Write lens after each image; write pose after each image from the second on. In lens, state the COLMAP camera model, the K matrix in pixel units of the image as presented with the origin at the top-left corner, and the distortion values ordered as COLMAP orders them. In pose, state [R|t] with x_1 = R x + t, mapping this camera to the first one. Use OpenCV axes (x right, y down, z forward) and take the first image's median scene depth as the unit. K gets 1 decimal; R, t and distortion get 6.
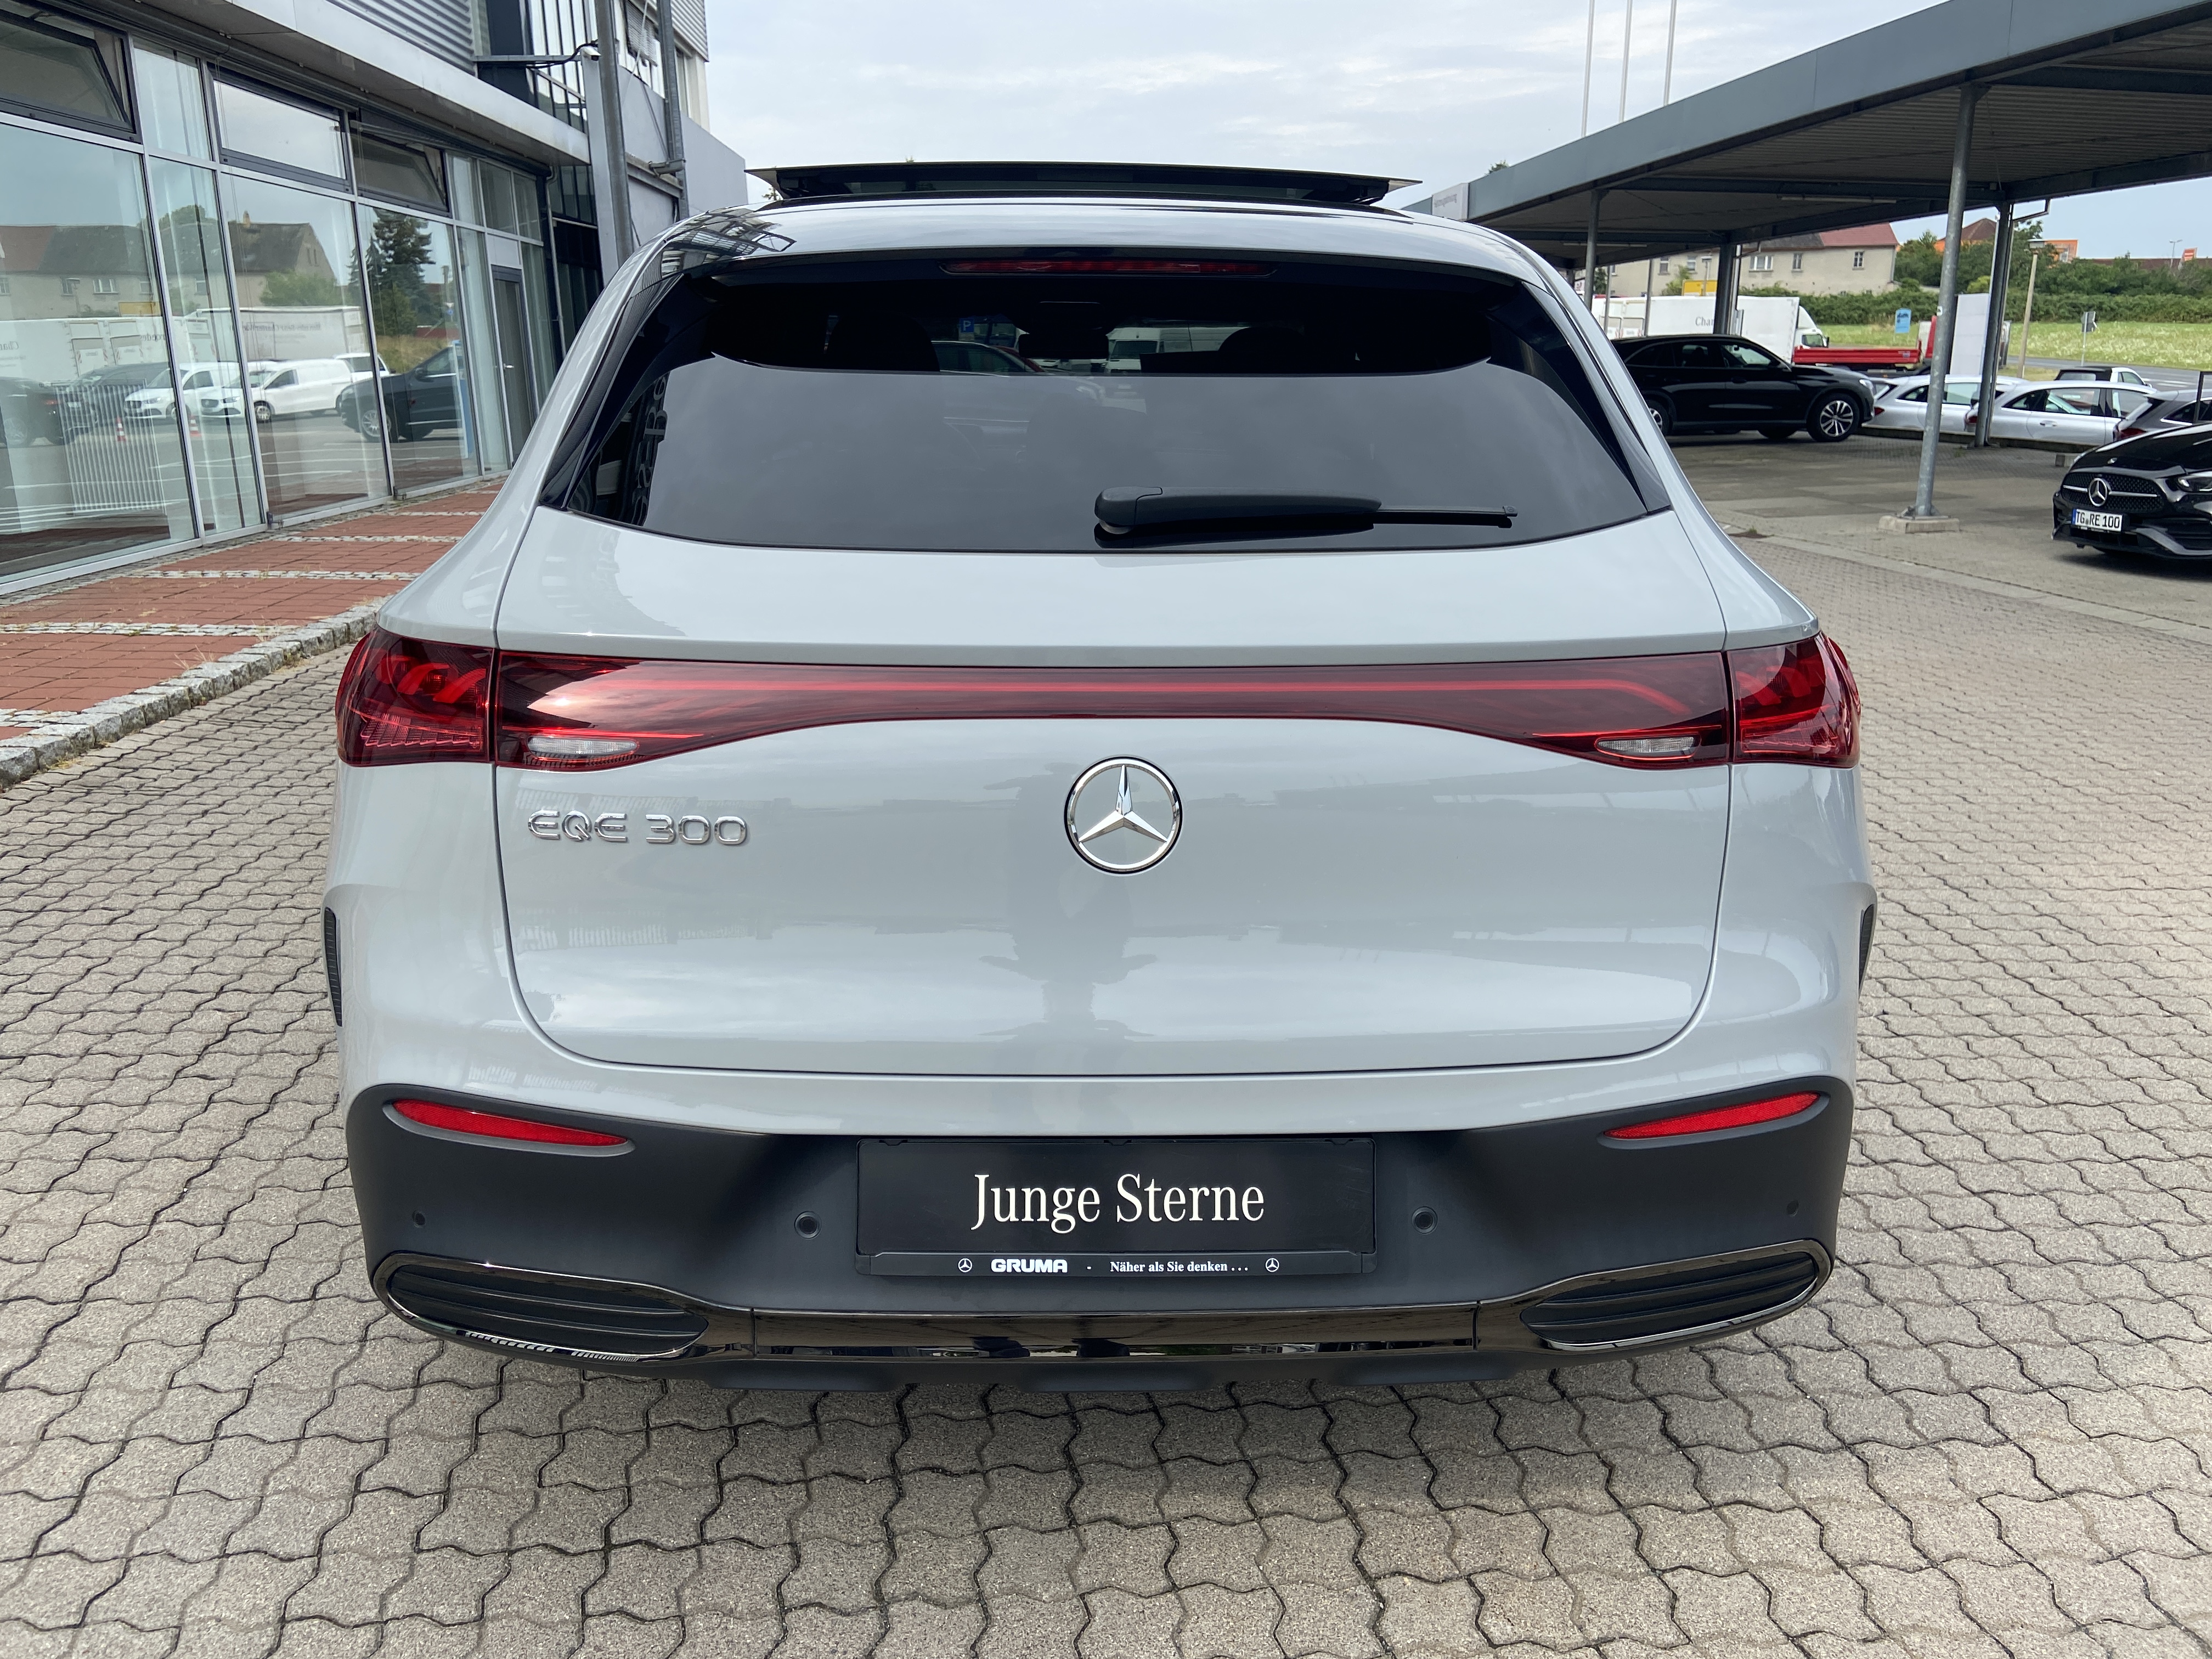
lens RADIAL K [[1680.9, 0, 1098.6], [0, 1680.9, 822.5], [0, 0, 1]] dist [0.087500, -0.080378]
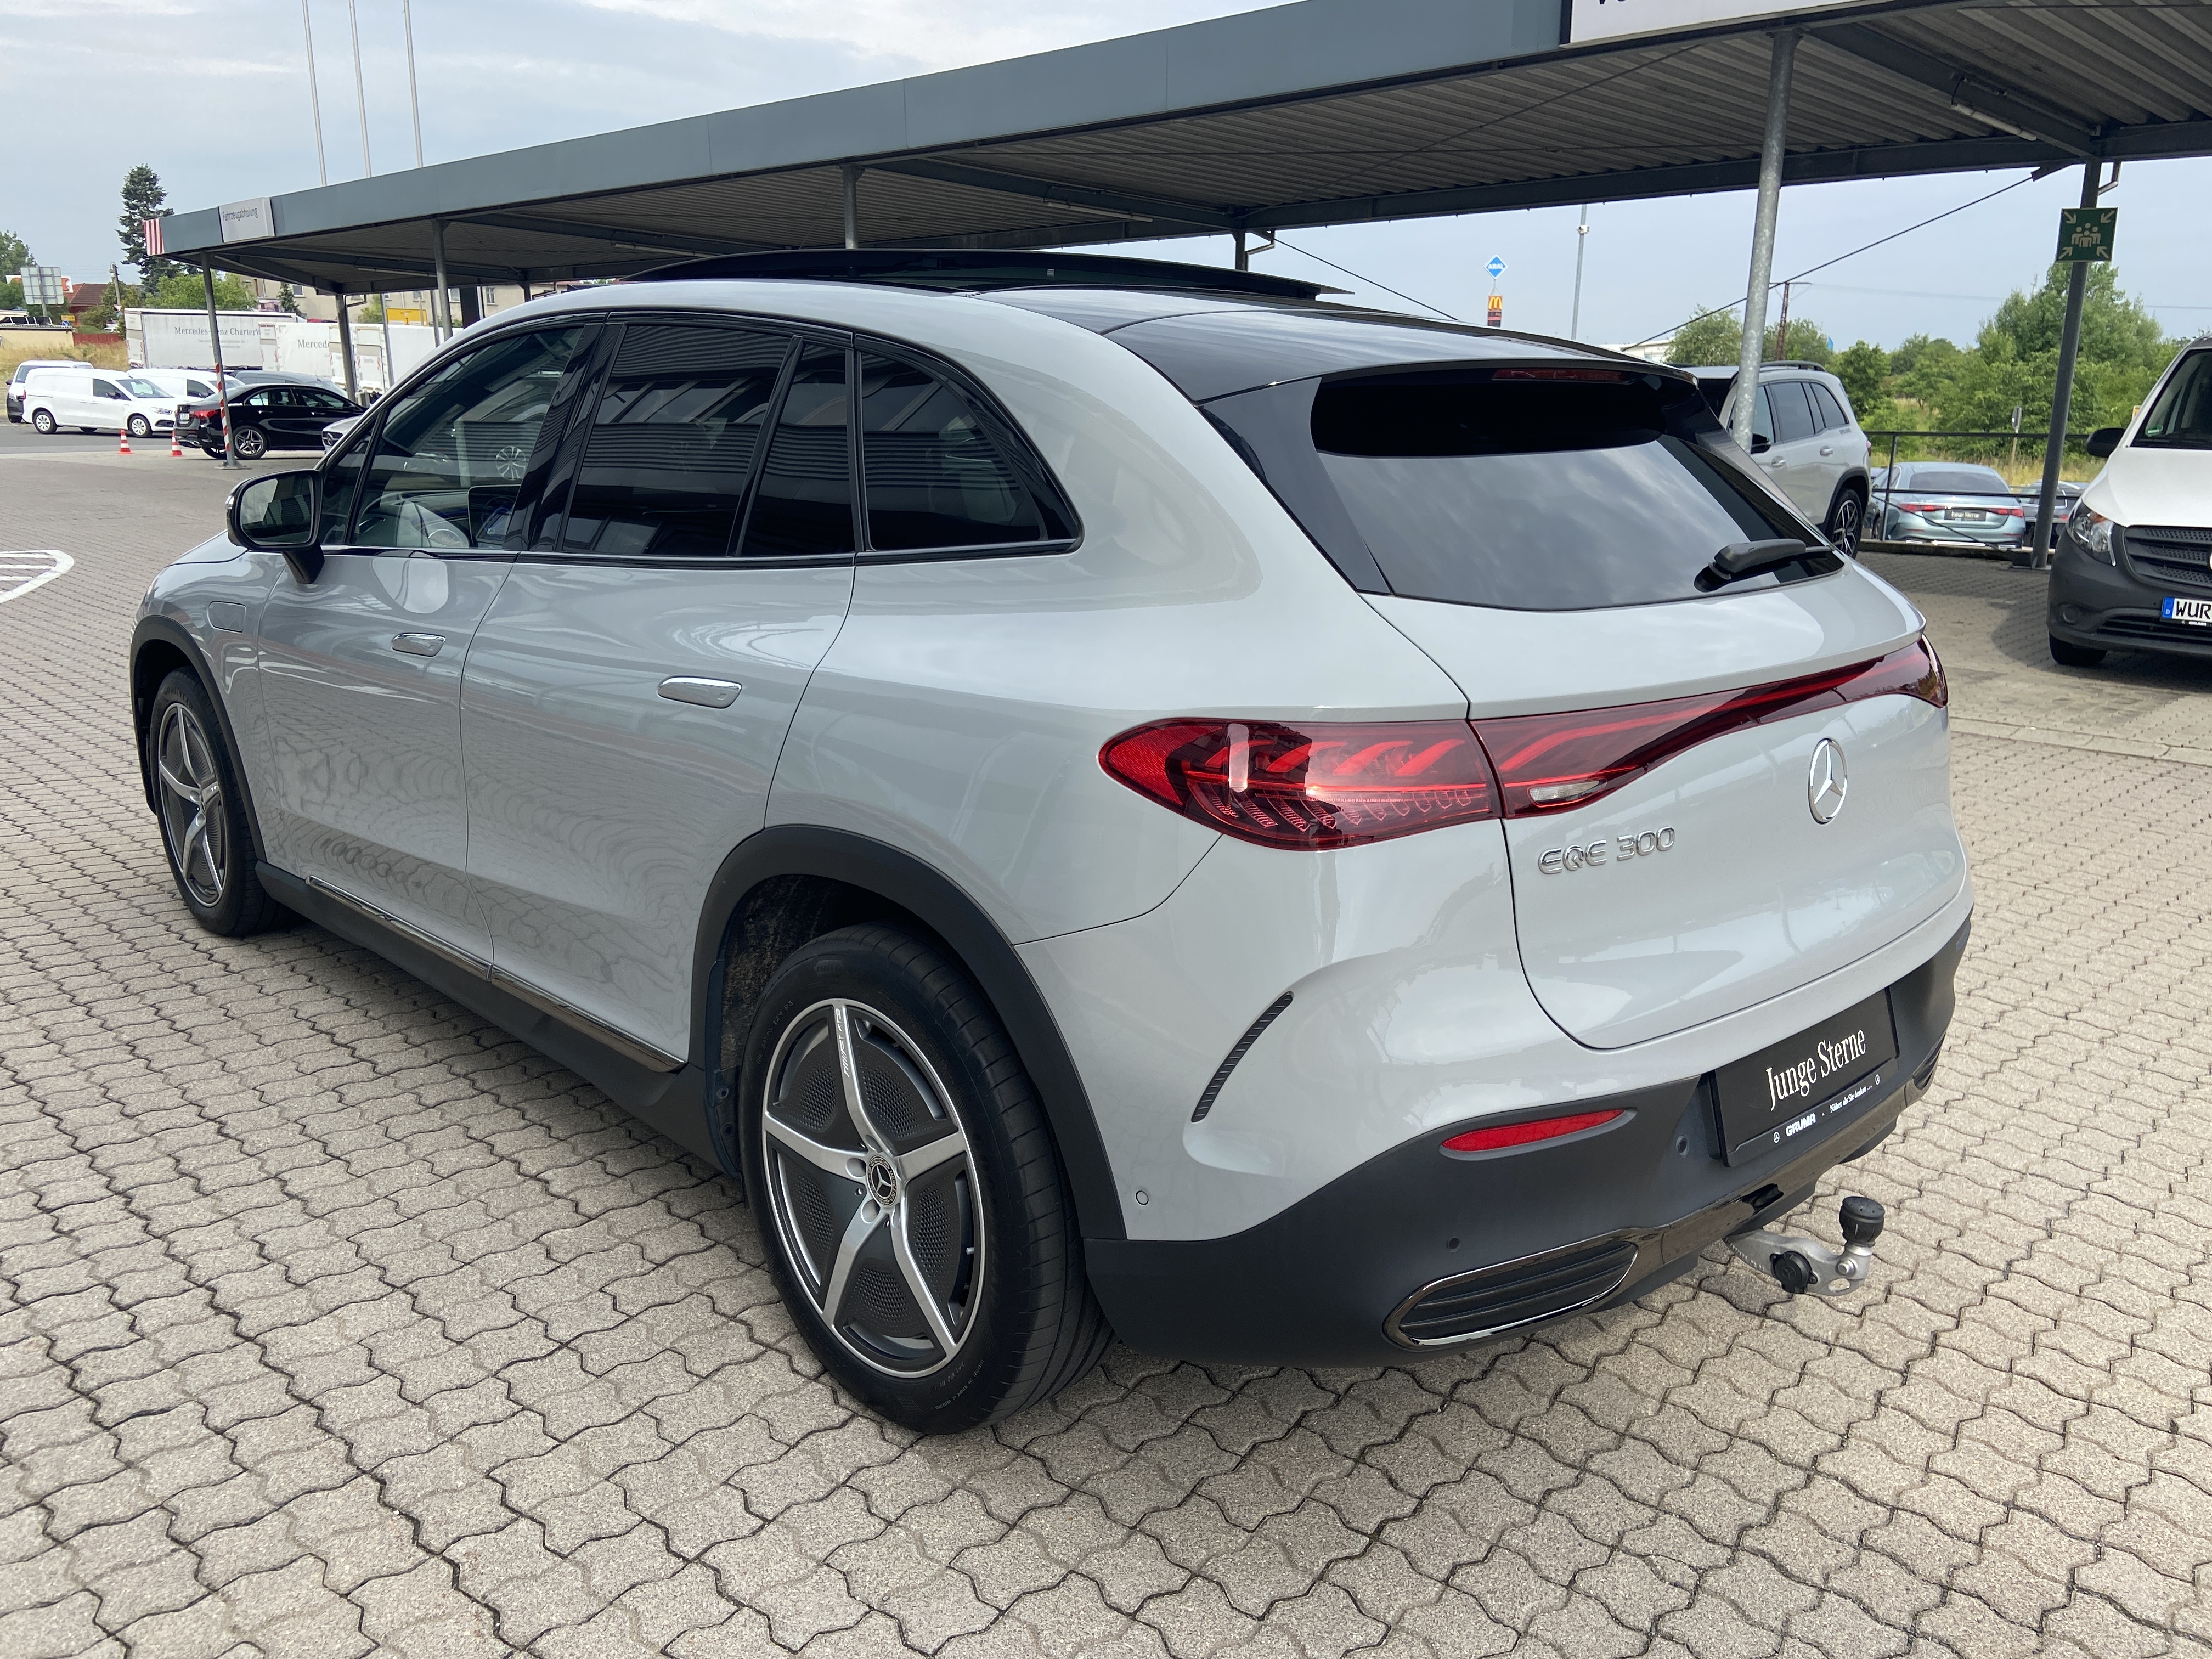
lens RADIAL K [[1680.9, 0, 1116.4], [0, 1680.9, 813.3], [0, 0, 1]] dist [0.087500, -0.080378]
pose [[0.742400, -0.154047, 0.652006, -1.057555], [0.166482, 0.985098, 0.043182, -0.110090], [-0.648942, 0.076489, 0.756983, 0.242350]]
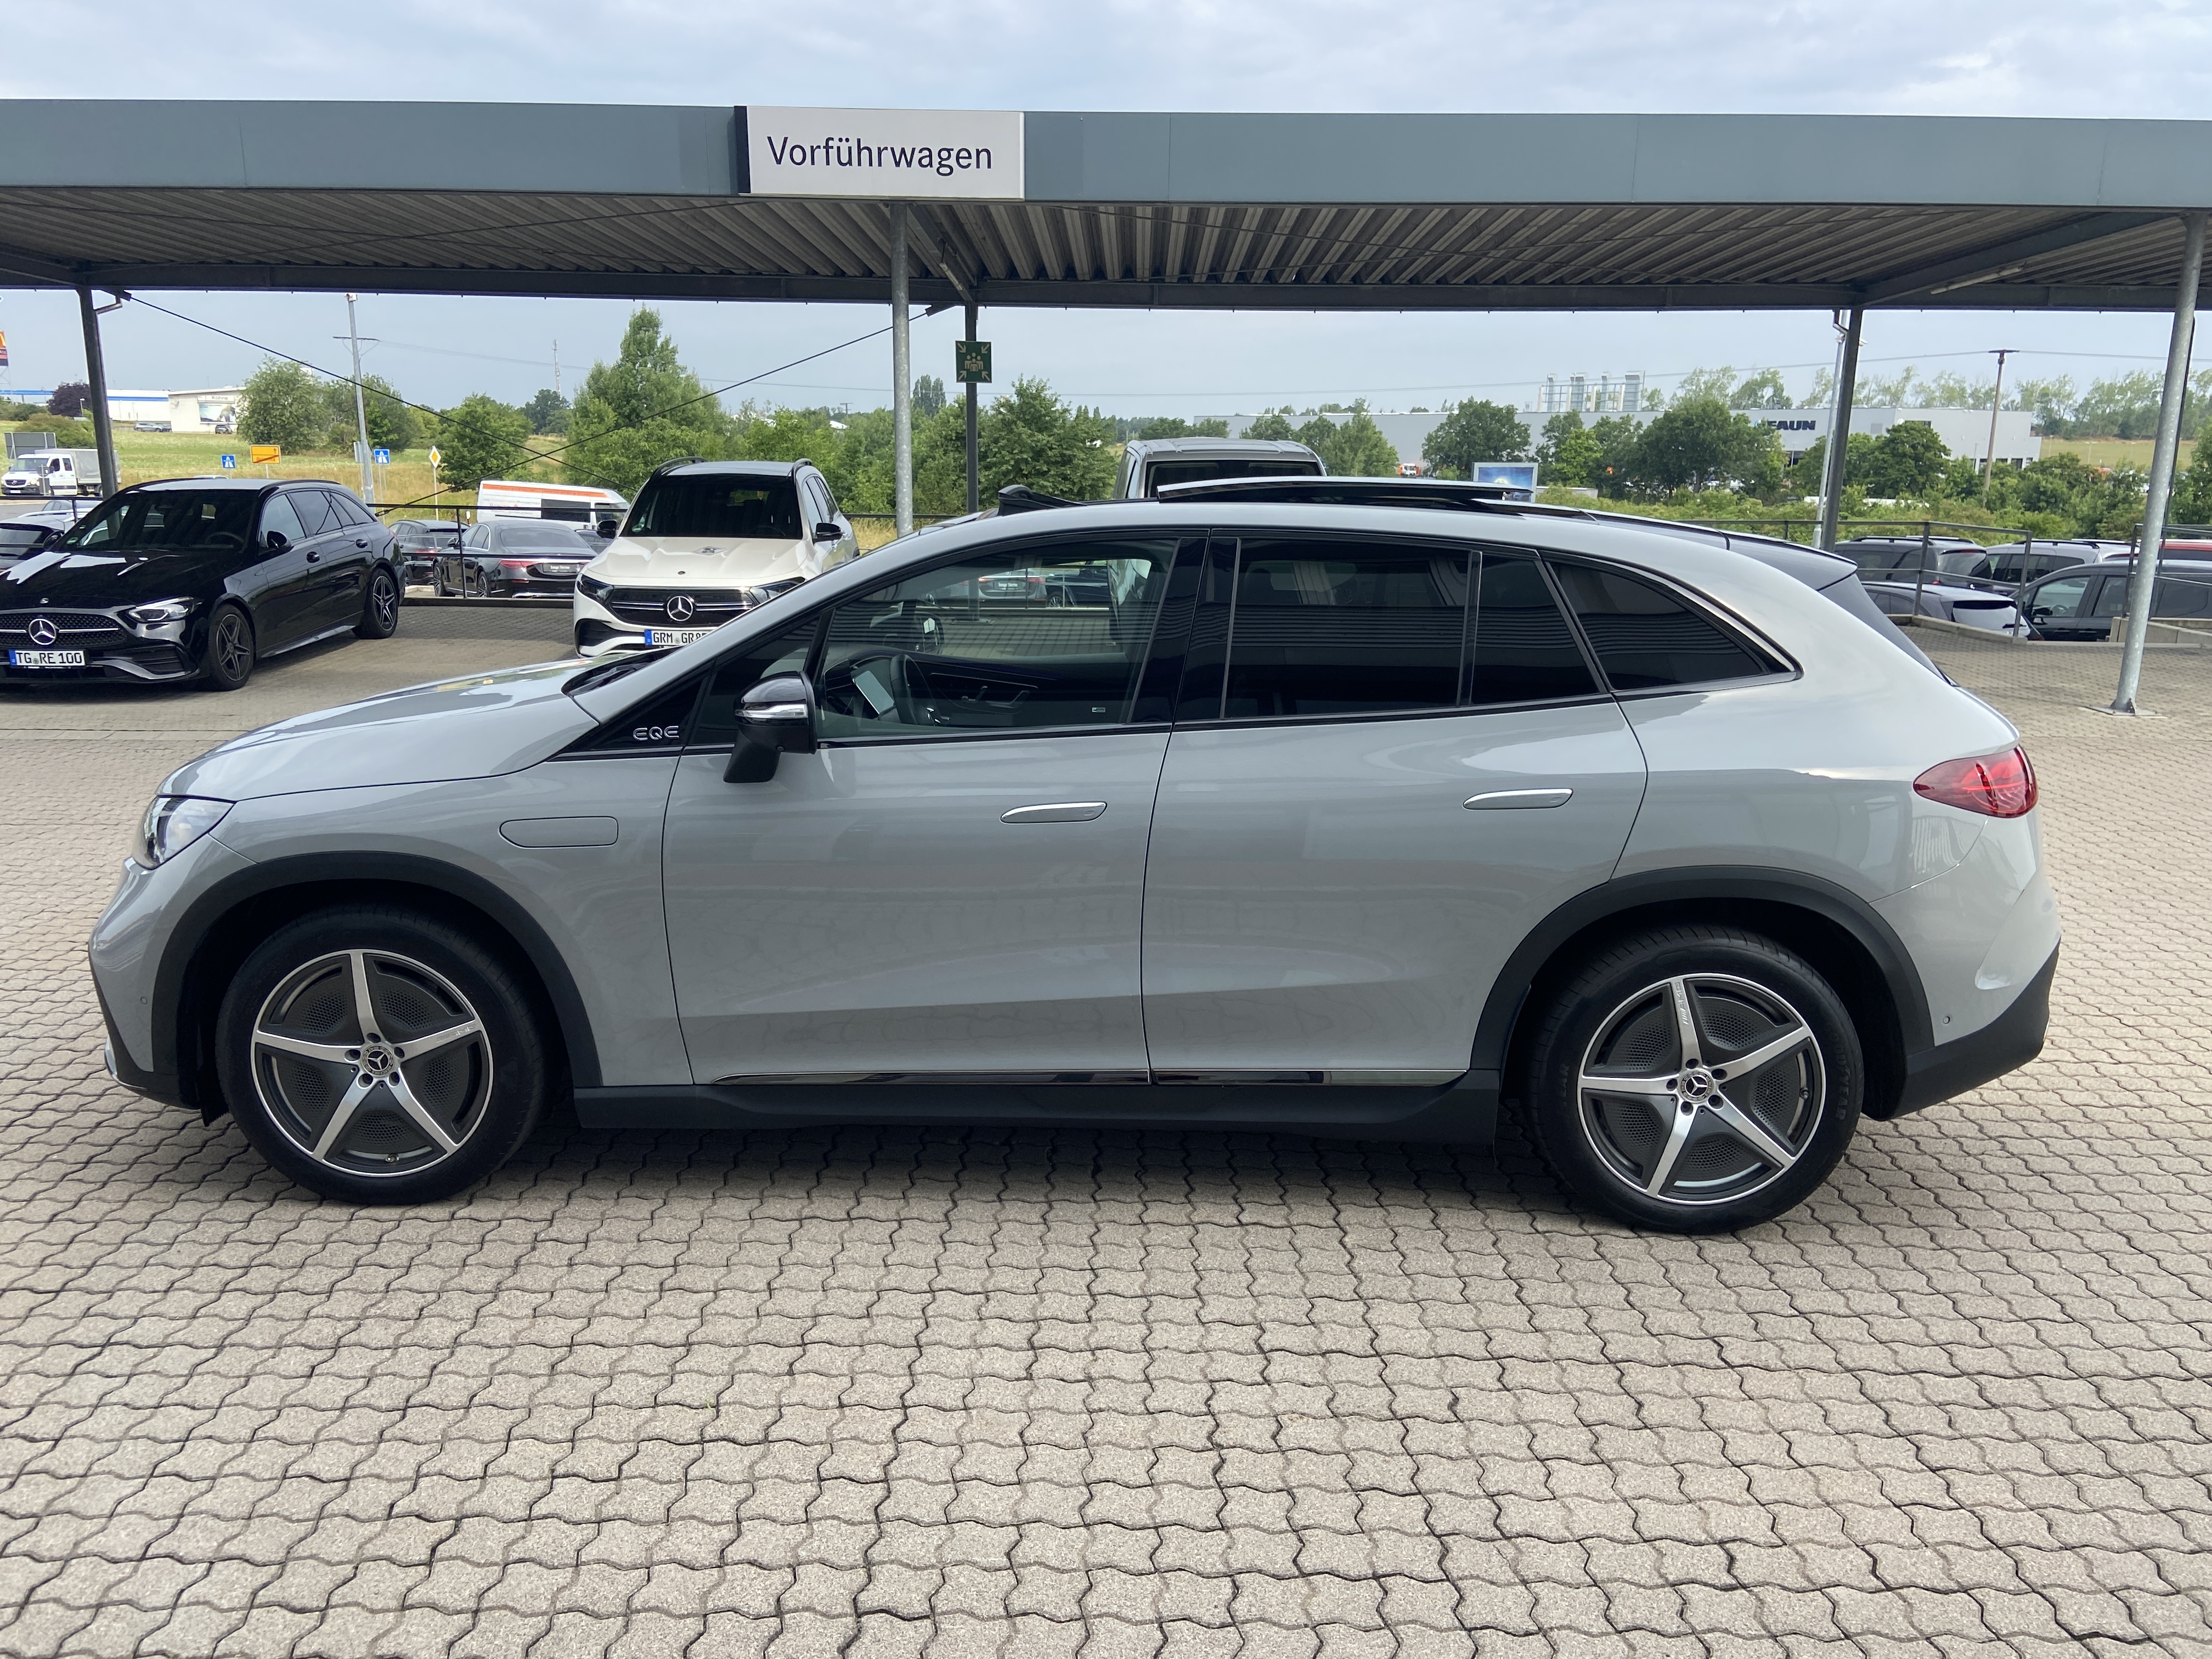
lens RADIAL K [[1680.9, 0, 1102.8], [0, 1680.9, 829.8], [0, 0, 1]] dist [0.087500, -0.080378]
pose [[0.053766, -0.214203, 0.975308, -2.253337], [0.254986, 0.947285, 0.193992, -0.632016], [-0.965449, 0.238259, 0.105551, 1.637290]]
